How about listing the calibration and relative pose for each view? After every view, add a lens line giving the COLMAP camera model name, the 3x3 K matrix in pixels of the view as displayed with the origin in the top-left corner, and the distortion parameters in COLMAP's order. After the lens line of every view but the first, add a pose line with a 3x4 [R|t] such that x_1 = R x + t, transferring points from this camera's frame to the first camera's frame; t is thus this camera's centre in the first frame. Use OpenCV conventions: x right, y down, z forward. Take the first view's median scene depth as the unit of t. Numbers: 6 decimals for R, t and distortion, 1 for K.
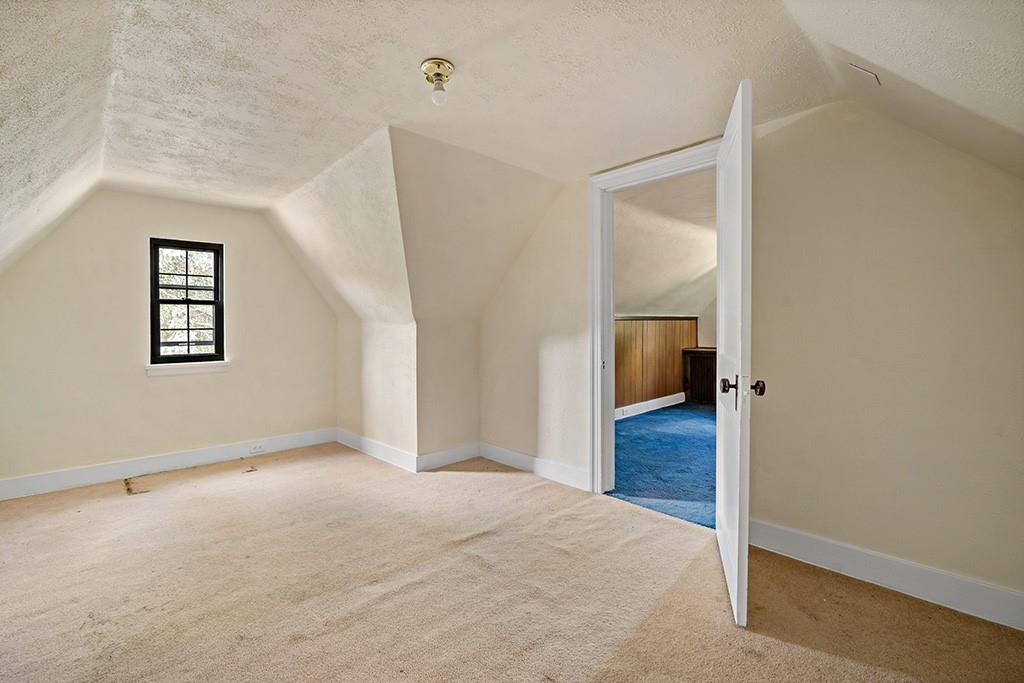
lens RADIAL K [[462.8, 0, 515.3], [0, 462.8, 327.7], [0, 0, 1]] dist [-0.013445, 0.004399]
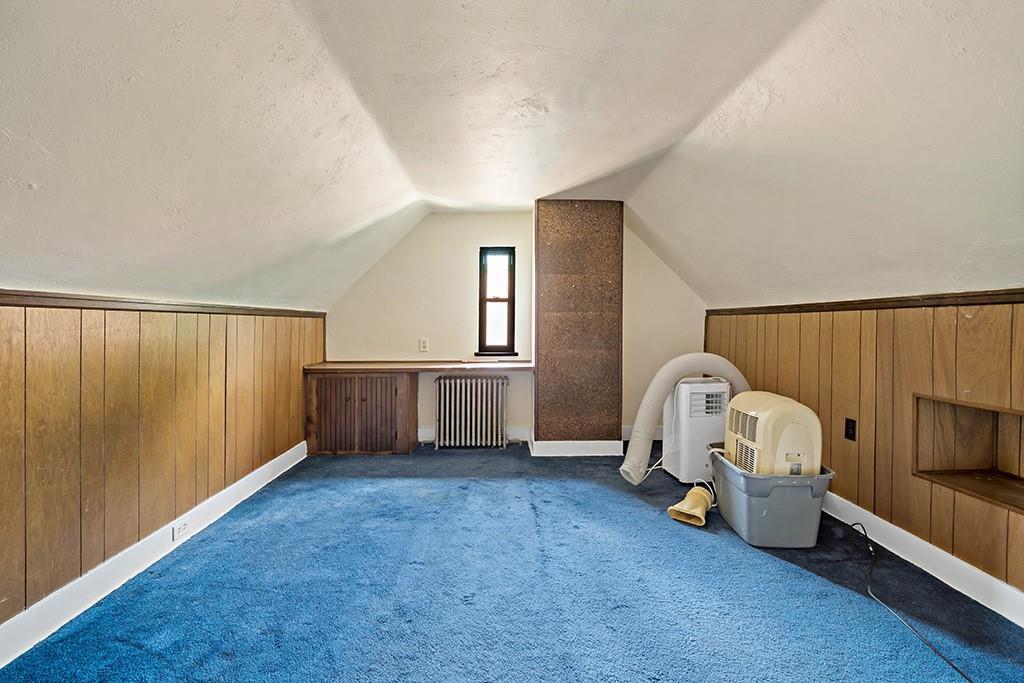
lens RADIAL K [[462.8, 0, 515.3], [0, 462.8, 327.7], [0, 0, 1]] dist [-0.013445, 0.004399]
pose [[0.672851, 0.006108, 0.739753, 0.113262], [-0.000677, 0.999971, -0.007642, 0.001029], [-0.739777, 0.004641, 0.672836, 0.417935]]
